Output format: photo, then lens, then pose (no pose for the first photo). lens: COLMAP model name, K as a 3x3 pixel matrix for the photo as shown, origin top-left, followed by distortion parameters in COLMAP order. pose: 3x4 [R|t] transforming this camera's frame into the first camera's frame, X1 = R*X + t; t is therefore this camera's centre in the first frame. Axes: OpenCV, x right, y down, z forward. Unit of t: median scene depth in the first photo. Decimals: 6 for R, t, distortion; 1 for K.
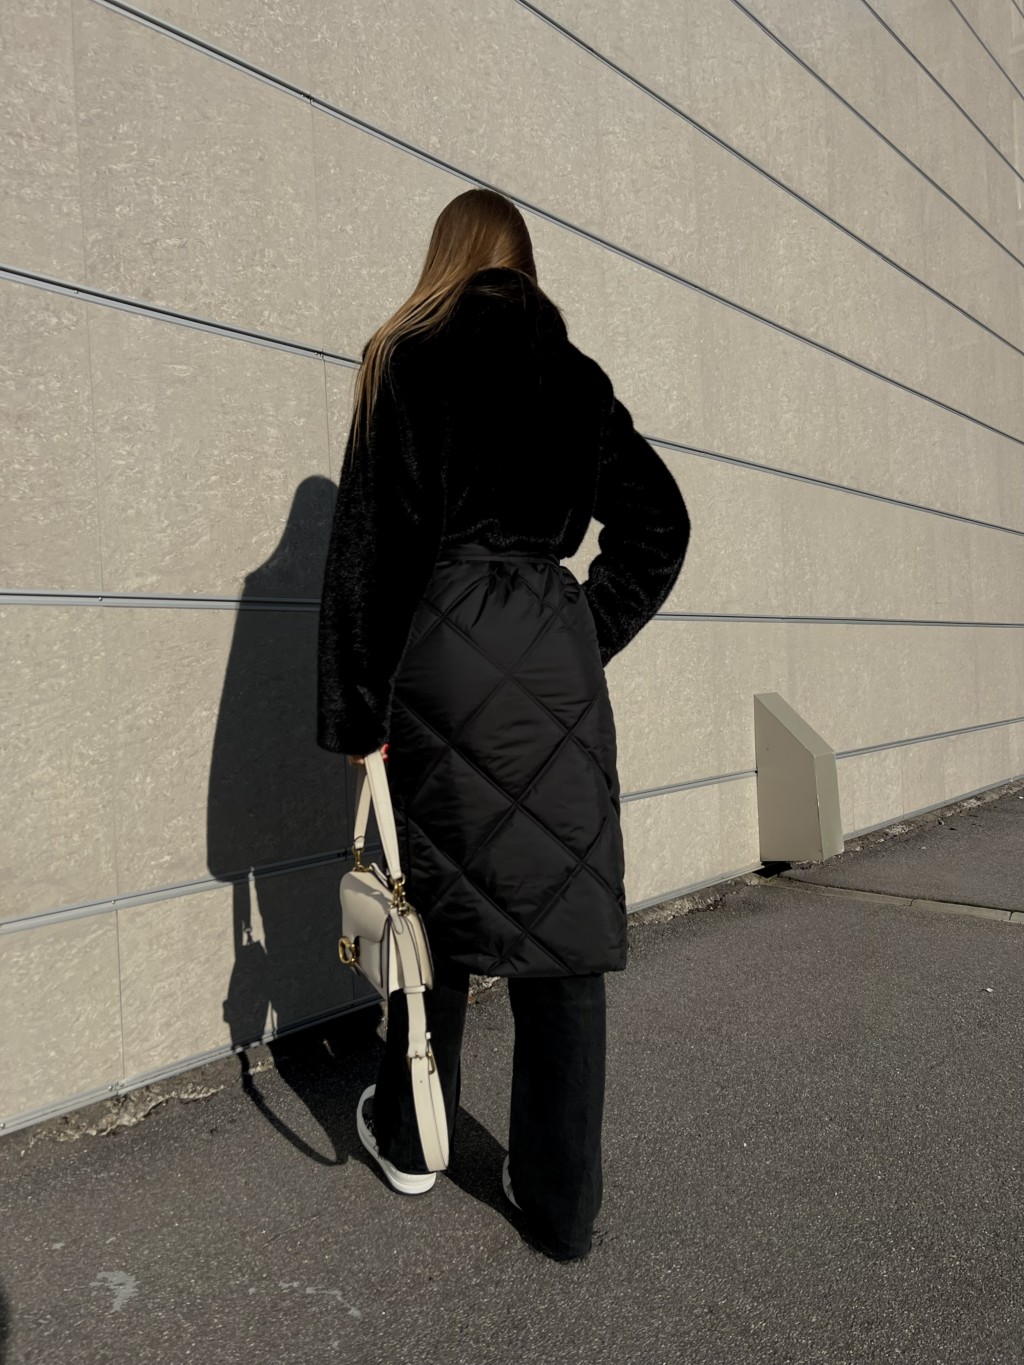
lens RADIAL K [[1020.6, 0, 510.7], [0, 1020.6, 693.2], [0, 0, 1]] dist [0.039307, -0.038793]
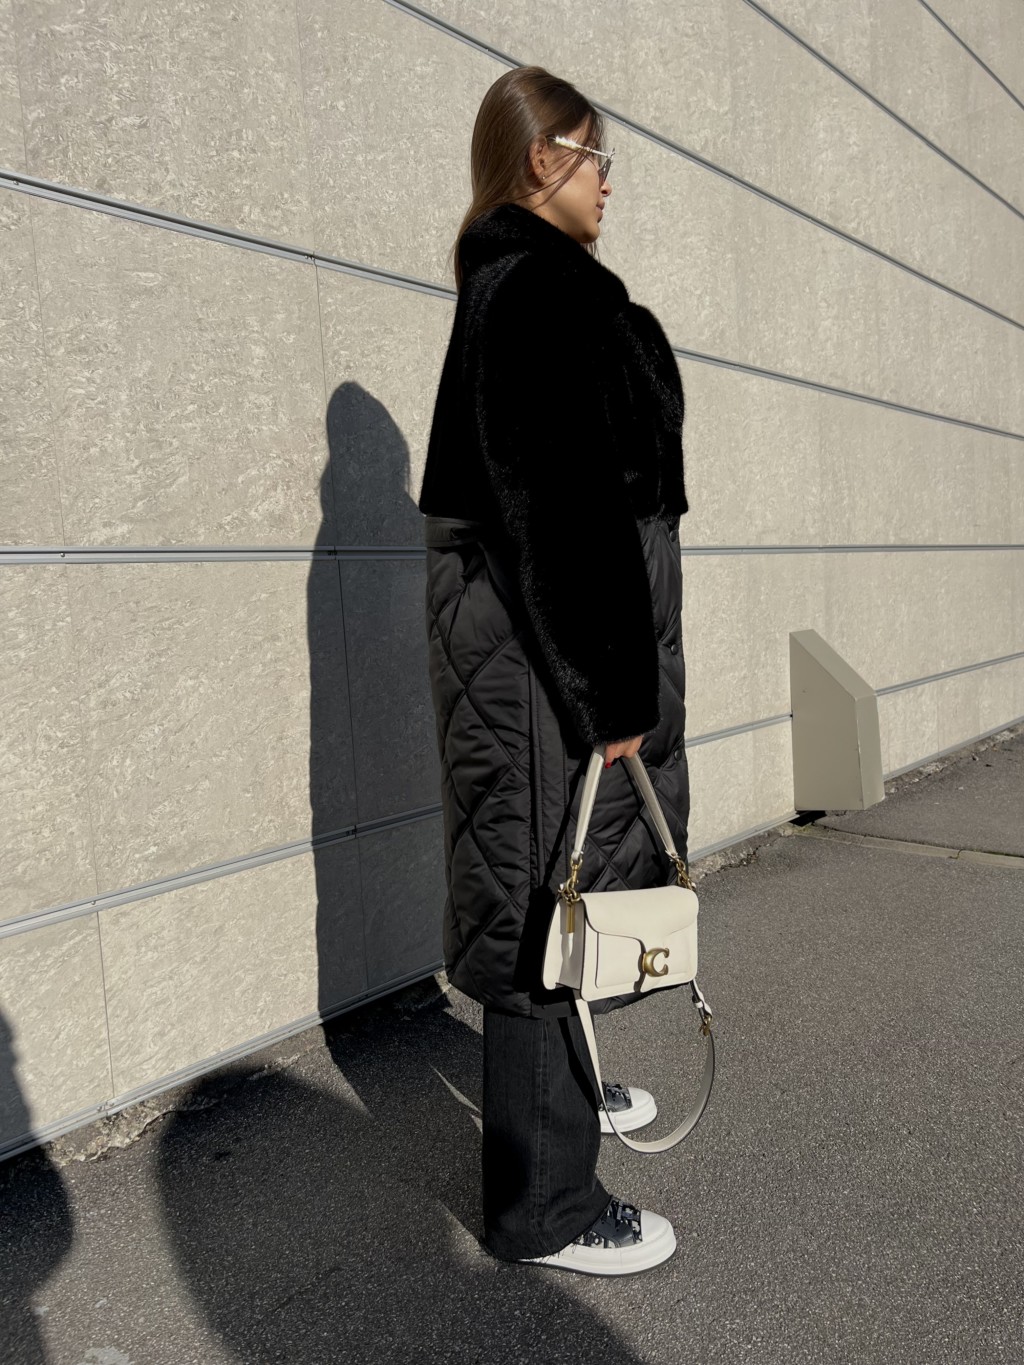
lens RADIAL K [[1020.6, 0, 507.4], [0, 1020.6, 690.5], [0, 0, 1]] dist [0.039307, -0.038793]
pose [[0.999897, -0.013546, -0.004697, -0.022010], [0.013861, 0.997072, 0.075199, -0.031291], [0.003665, -0.075256, 0.997158, 0.114906]]
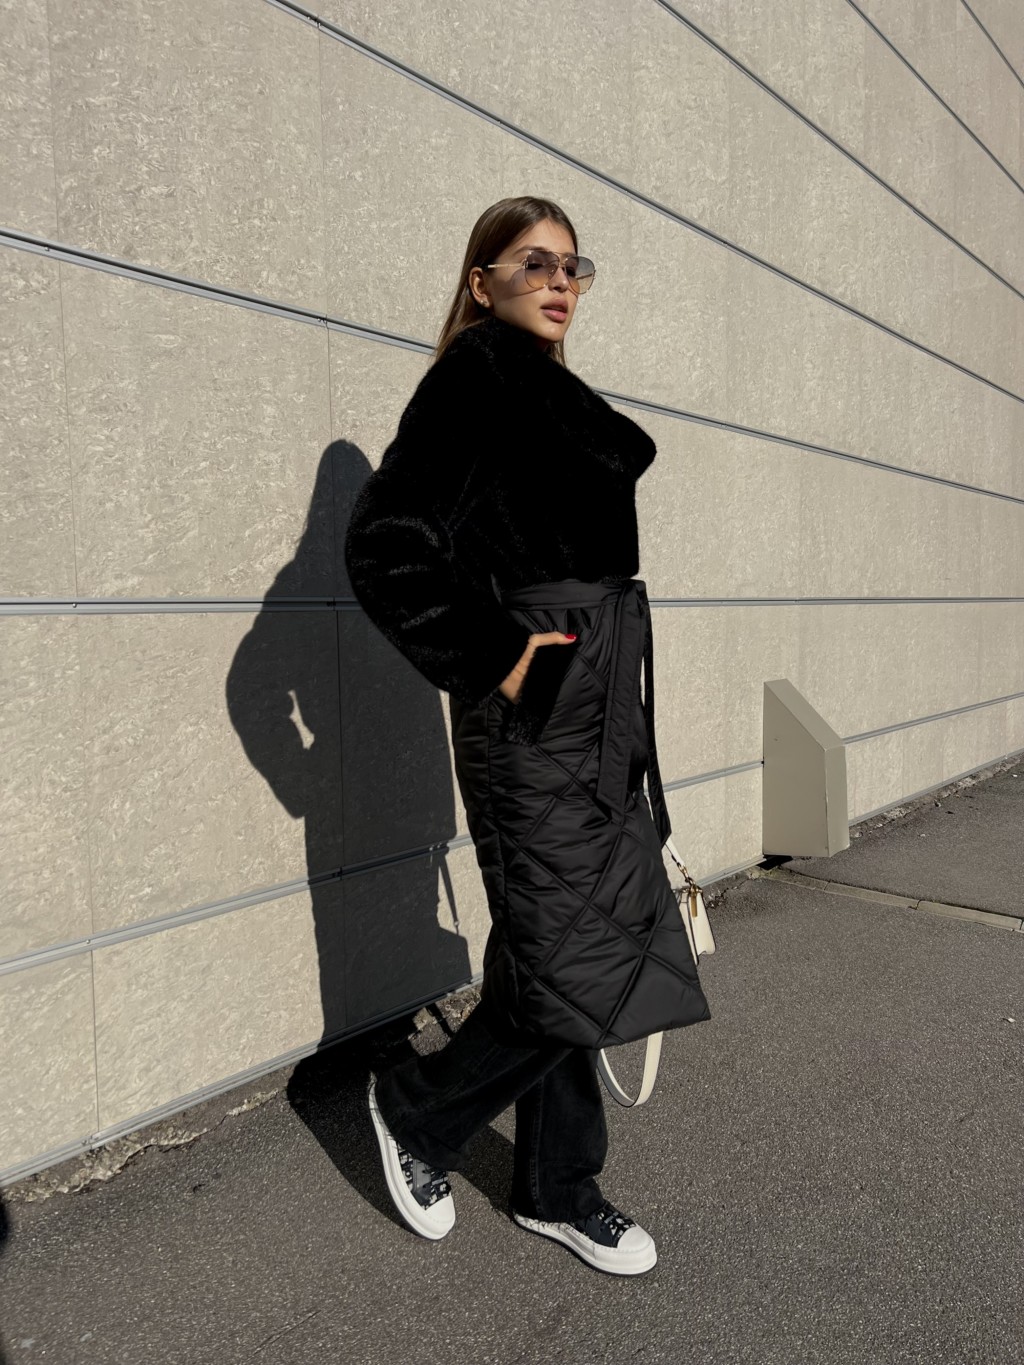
lens RADIAL K [[1020.6, 0, 509.6], [0, 1020.6, 693.3], [0, 0, 1]] dist [0.039307, -0.038793]
pose [[0.999288, 0.028872, 0.024305, -0.036059], [-0.030415, 0.997375, 0.065711, -0.070151], [-0.022344, -0.066404, 0.997543, 0.084491]]
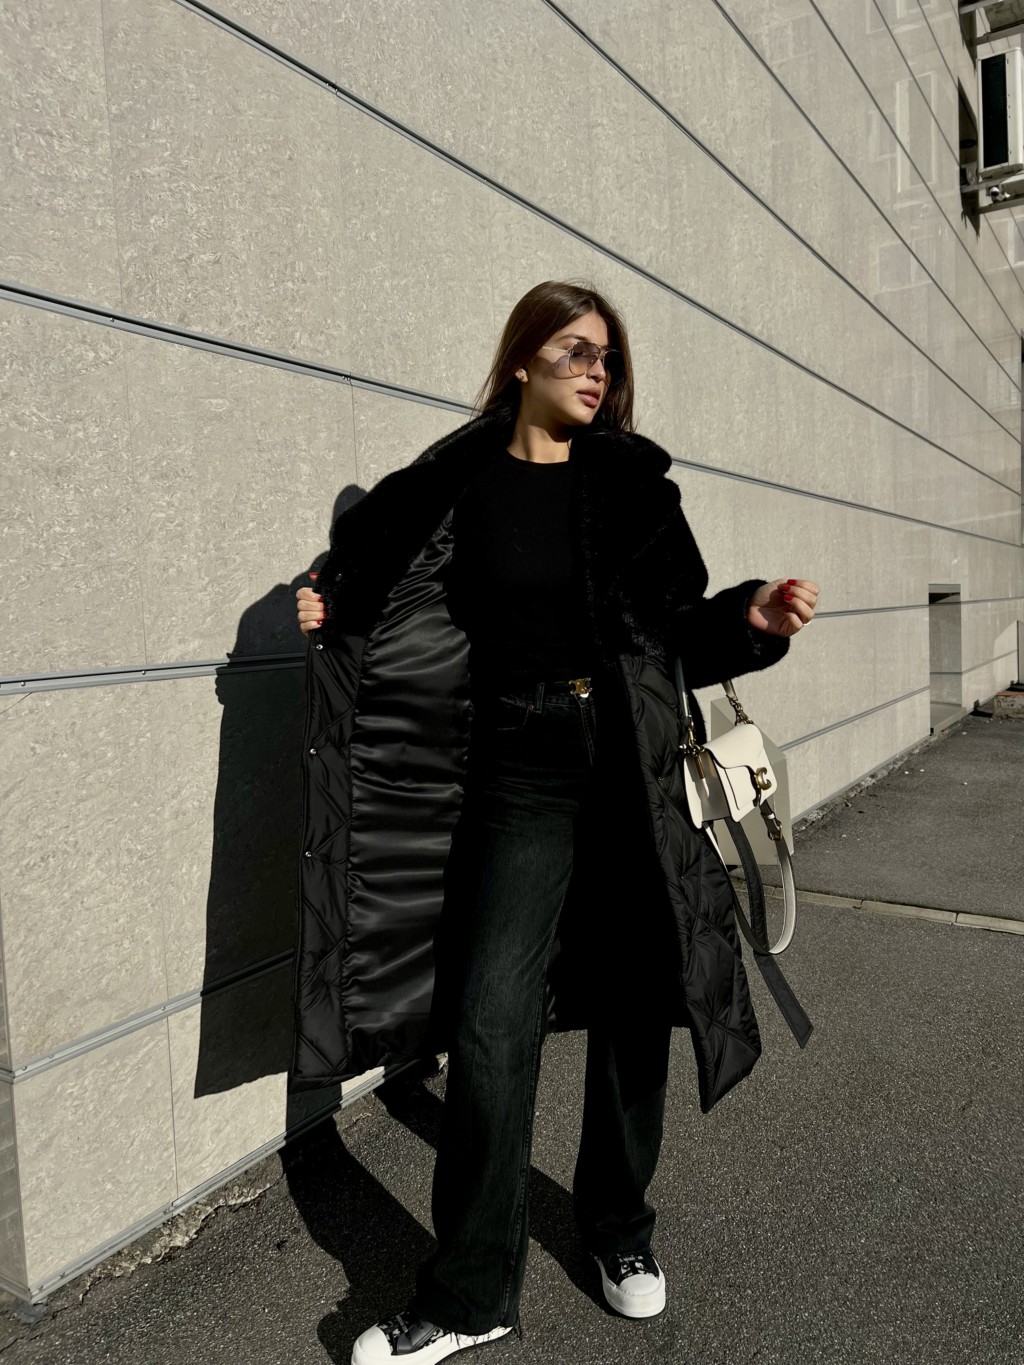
lens RADIAL K [[1020.6, 0, 506.5], [0, 1020.6, 689.7], [0, 0, 1]] dist [0.039307, -0.038793]
pose [[0.988154, -0.005606, 0.153362, -0.185079], [-0.002884, 0.998478, 0.055081, -0.103532], [-0.153437, -0.054870, 0.986634, 0.064780]]
